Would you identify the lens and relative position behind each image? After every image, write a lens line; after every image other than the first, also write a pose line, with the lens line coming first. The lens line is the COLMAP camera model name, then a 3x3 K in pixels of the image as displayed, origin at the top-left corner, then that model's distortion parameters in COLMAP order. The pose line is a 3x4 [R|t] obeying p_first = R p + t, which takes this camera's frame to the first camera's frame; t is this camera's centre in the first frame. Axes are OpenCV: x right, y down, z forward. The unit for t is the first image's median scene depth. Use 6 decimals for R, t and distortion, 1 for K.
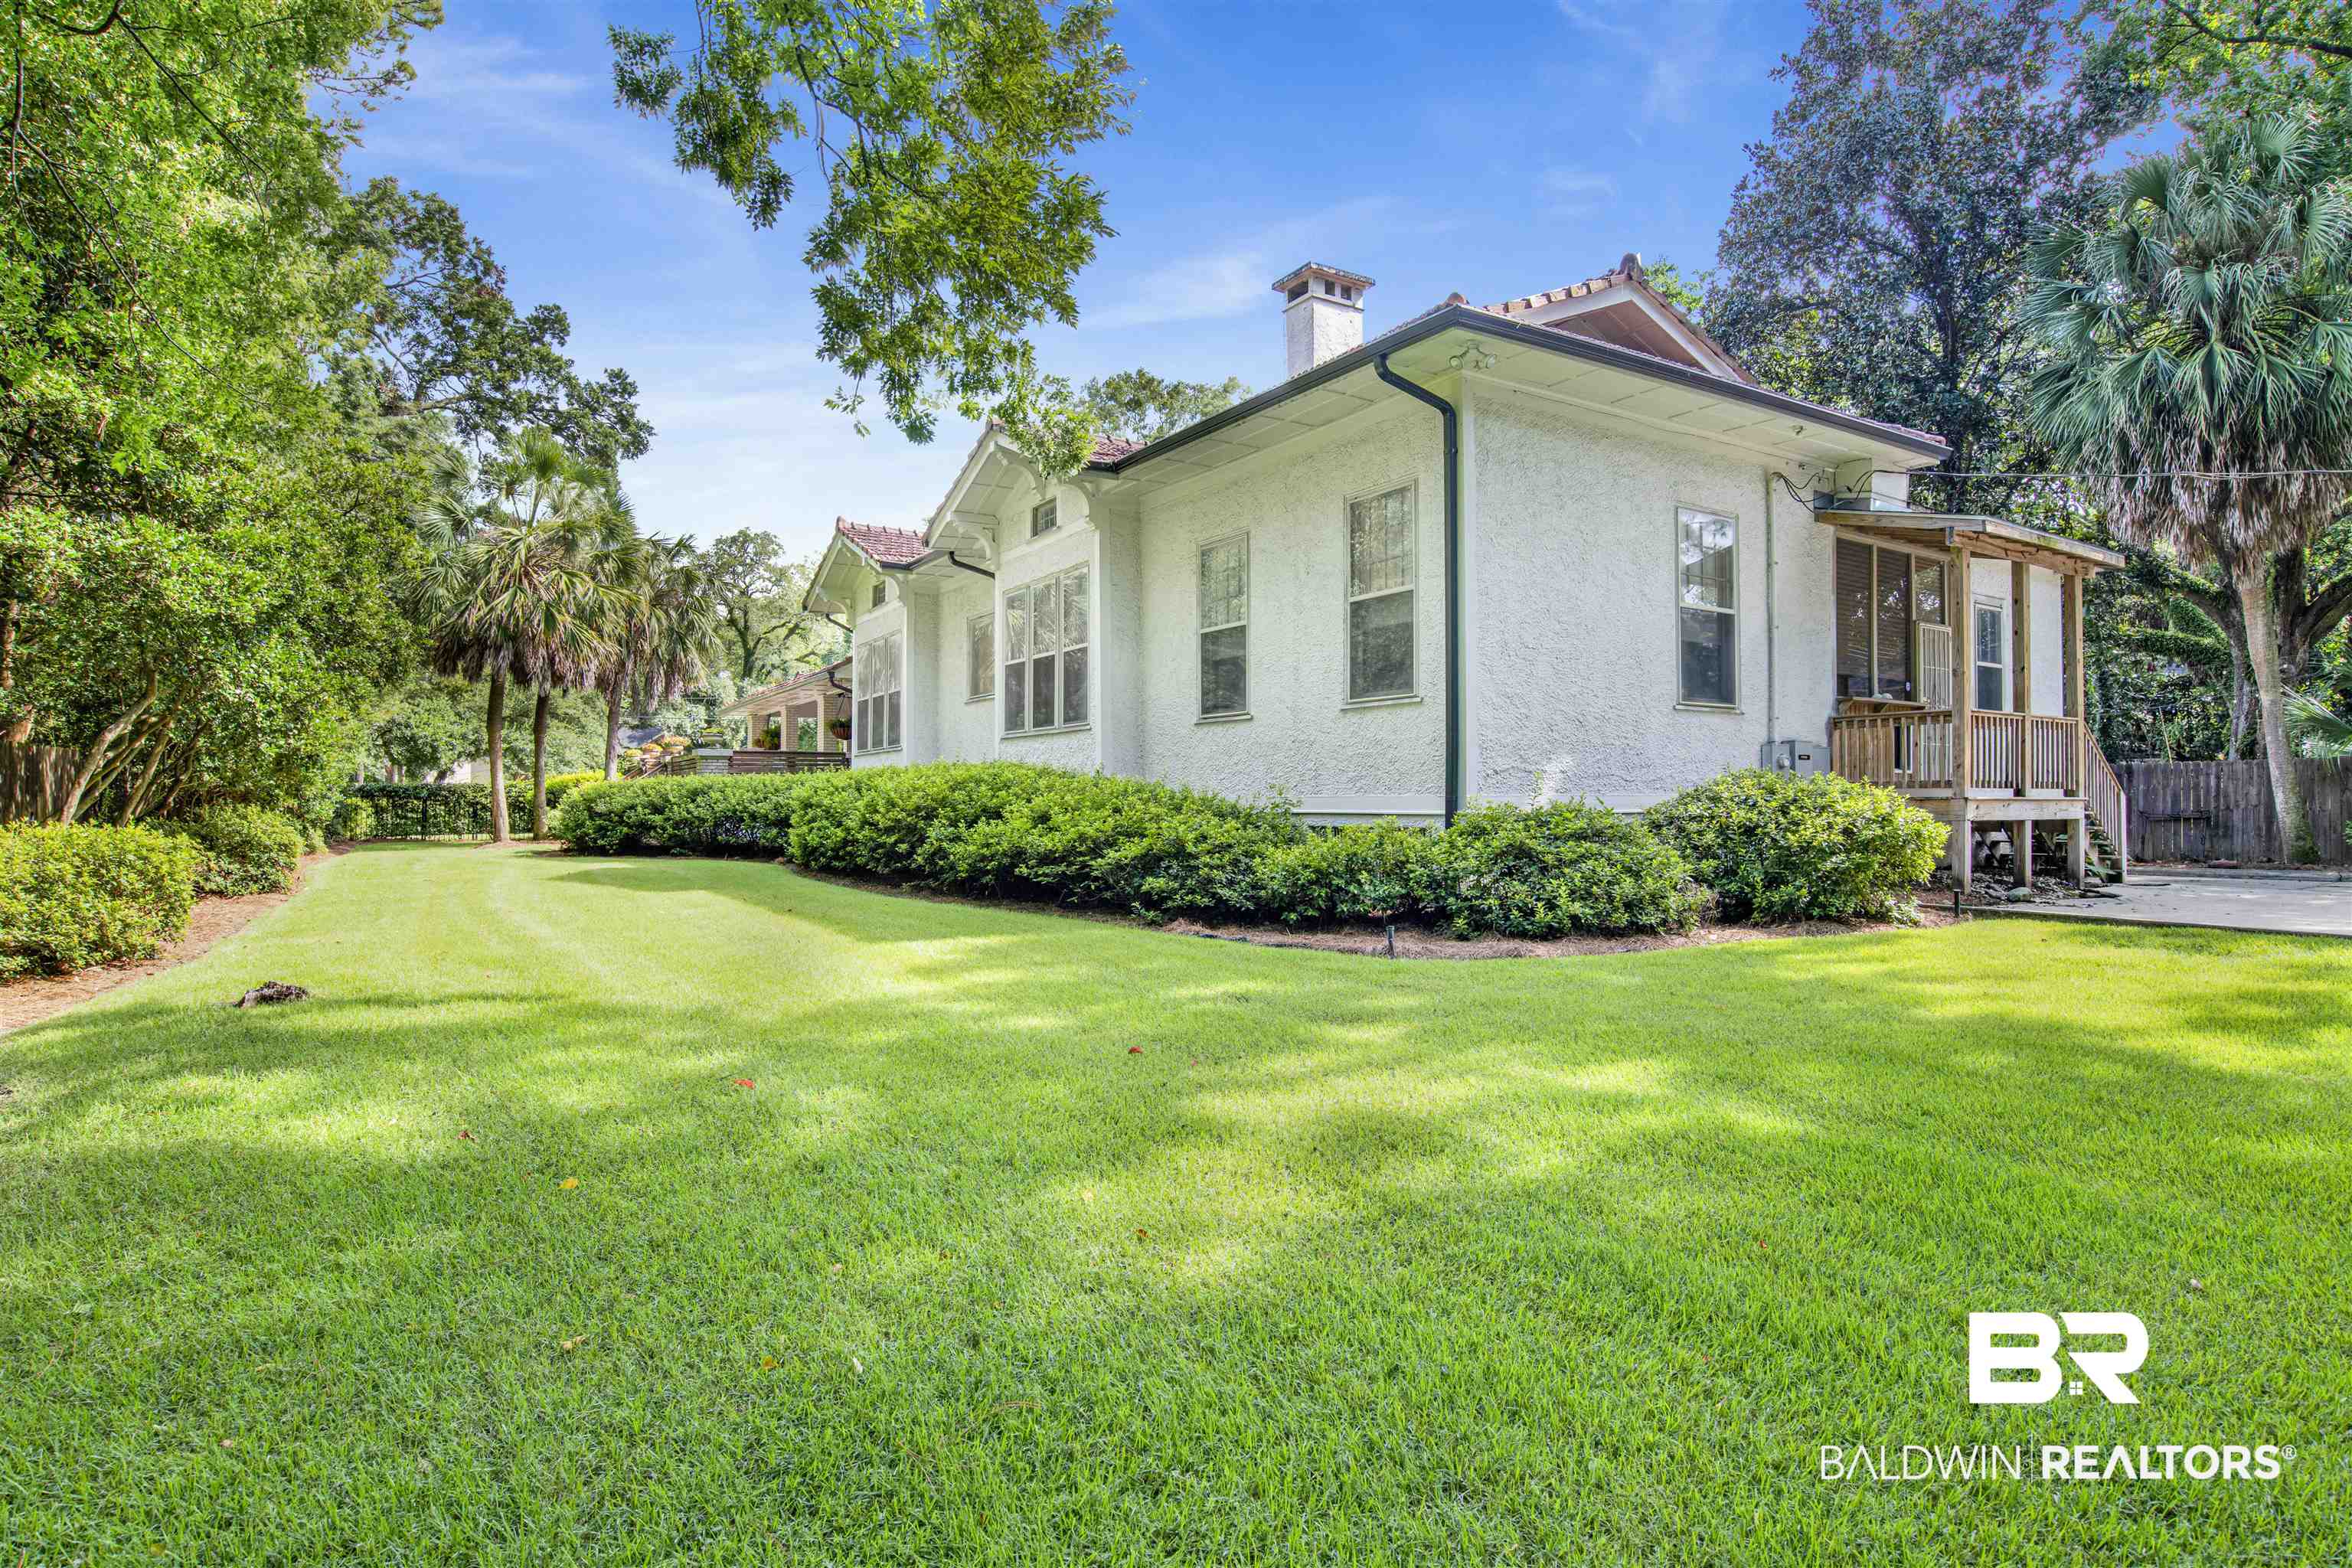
lens RADIAL K [[1244.3, 0, 1177.5], [0, 1244.3, 798.2], [0, 0, 1]] dist [-0.060452, 0.031214]
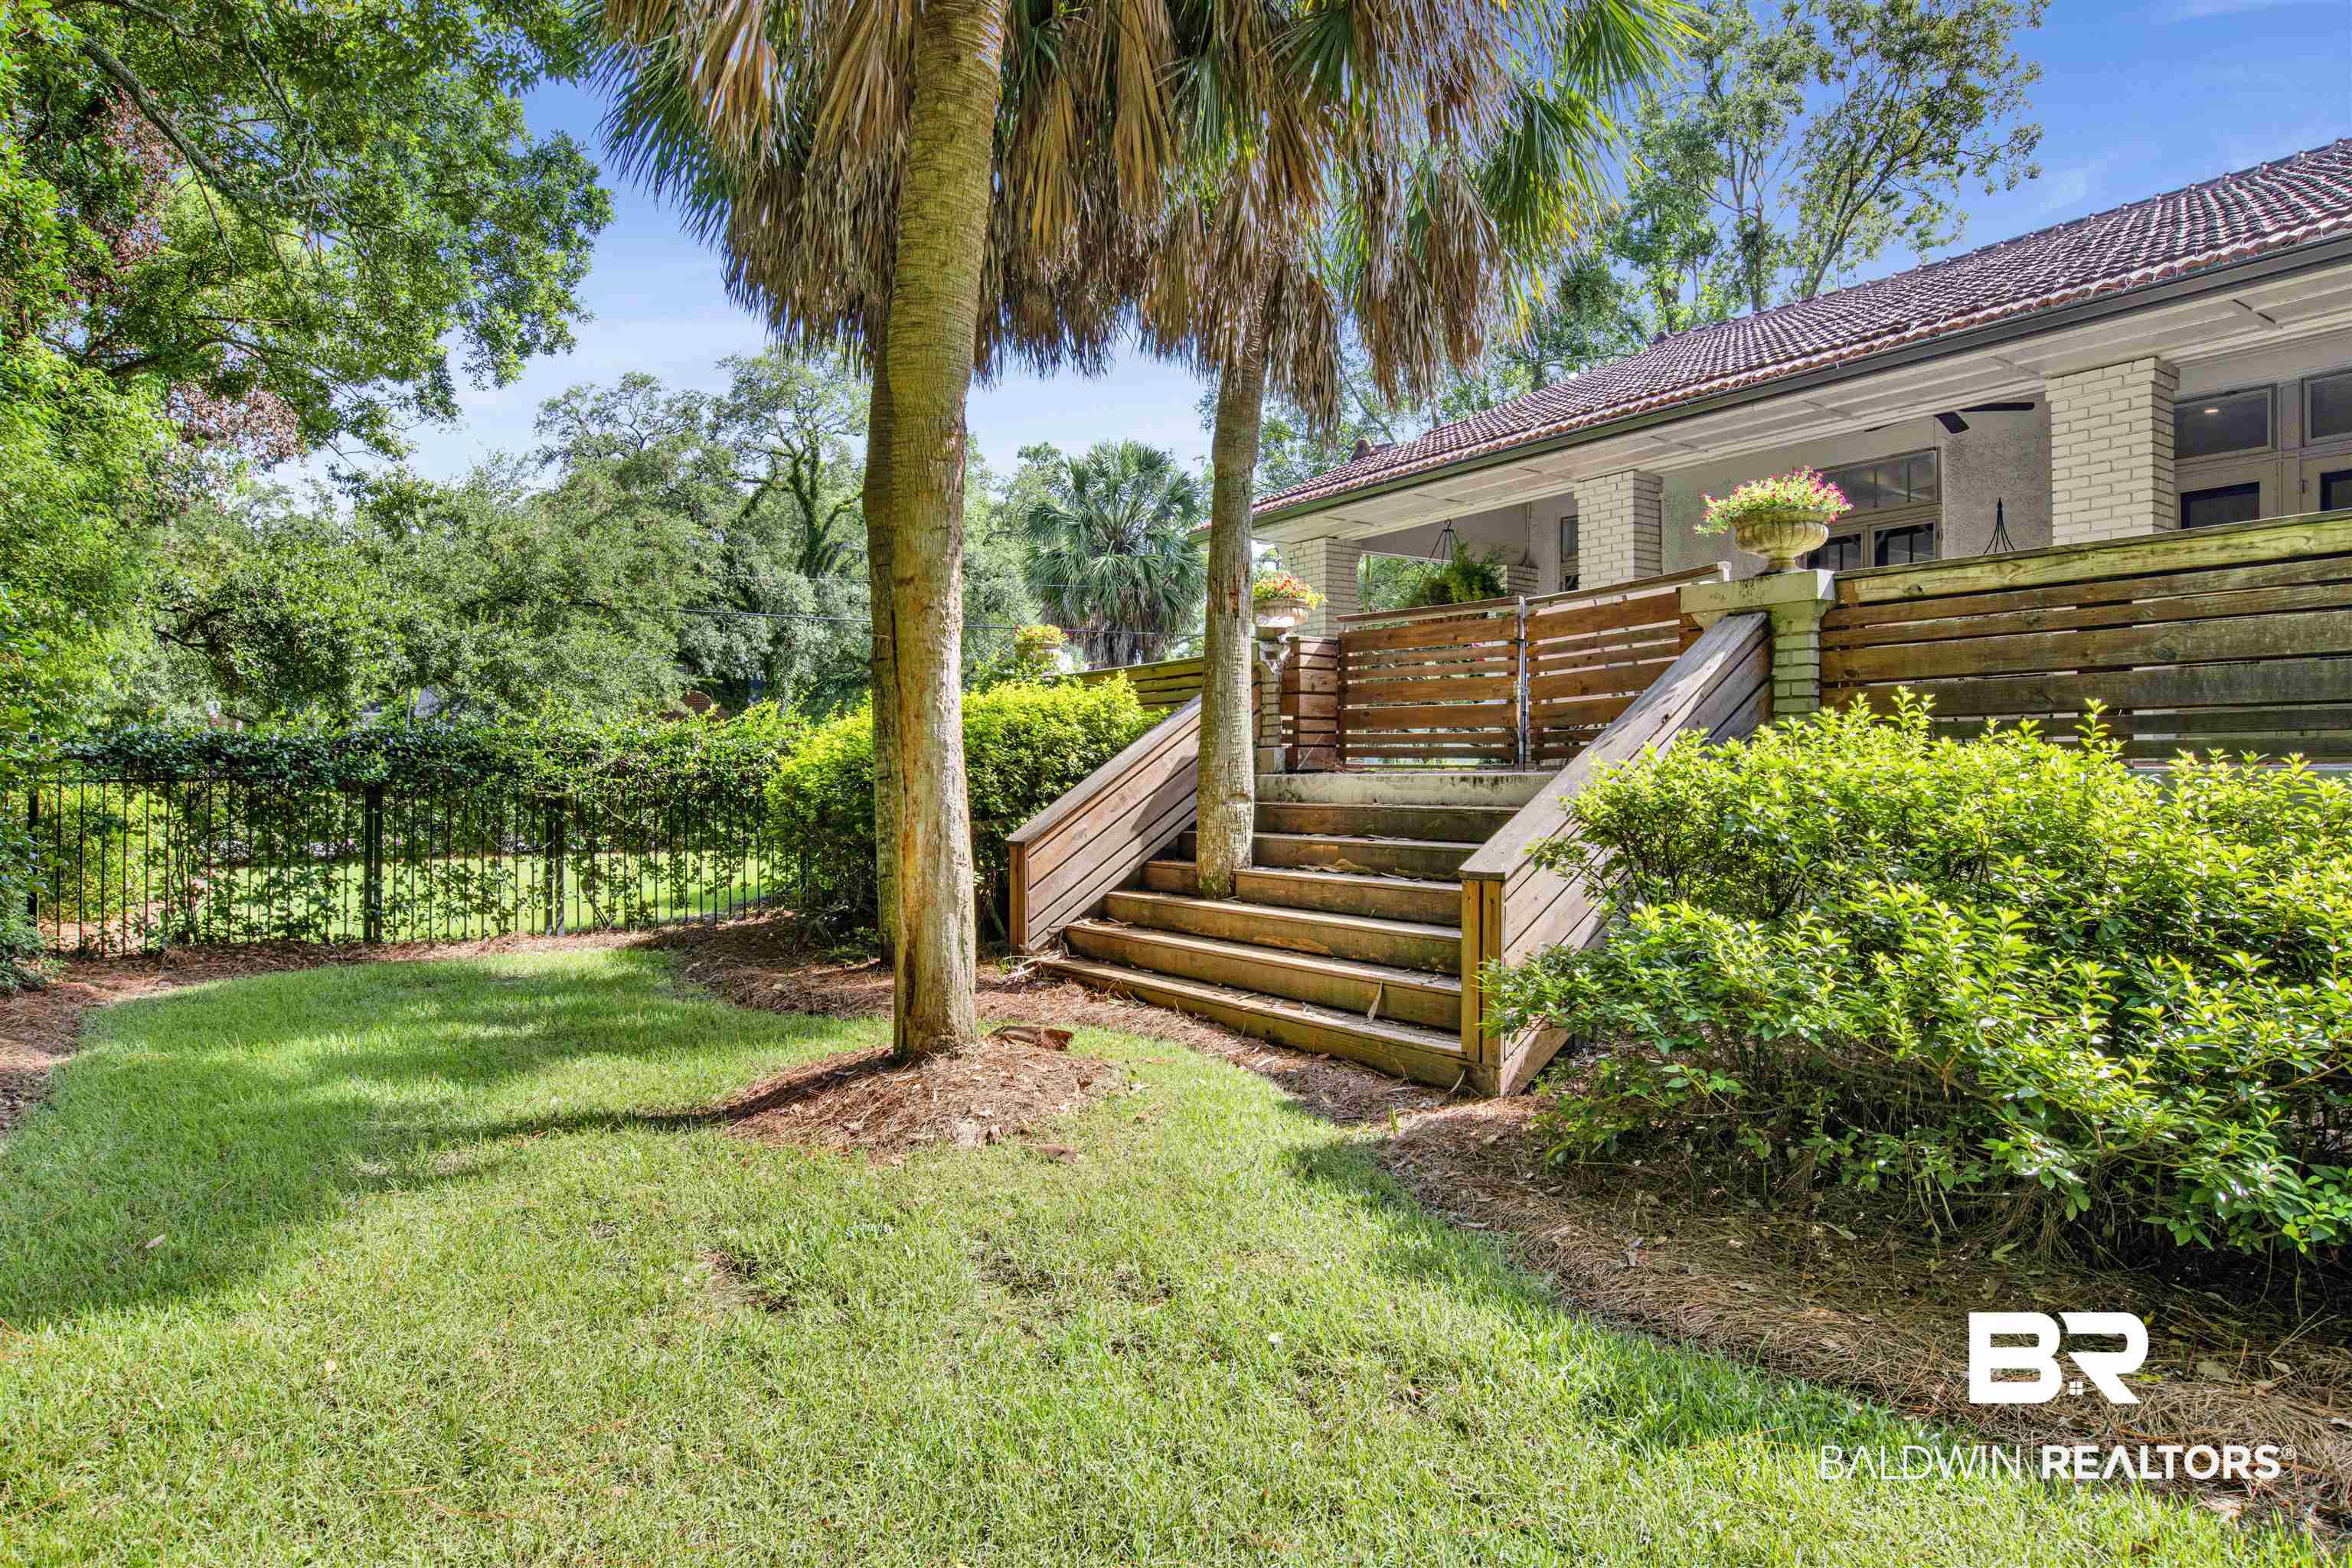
lens RADIAL K [[1377.9, 0, 1185.2], [0, 1377.9, 807.1], [0, 0, 1]] dist [-0.053784, 0.026121]
pose [[0.998748, 0.000007, 0.050023, -0.353096], [-0.001416, 0.999603, 0.028124, -0.002735], [-0.050003, -0.028160, 0.998352, 0.540498]]
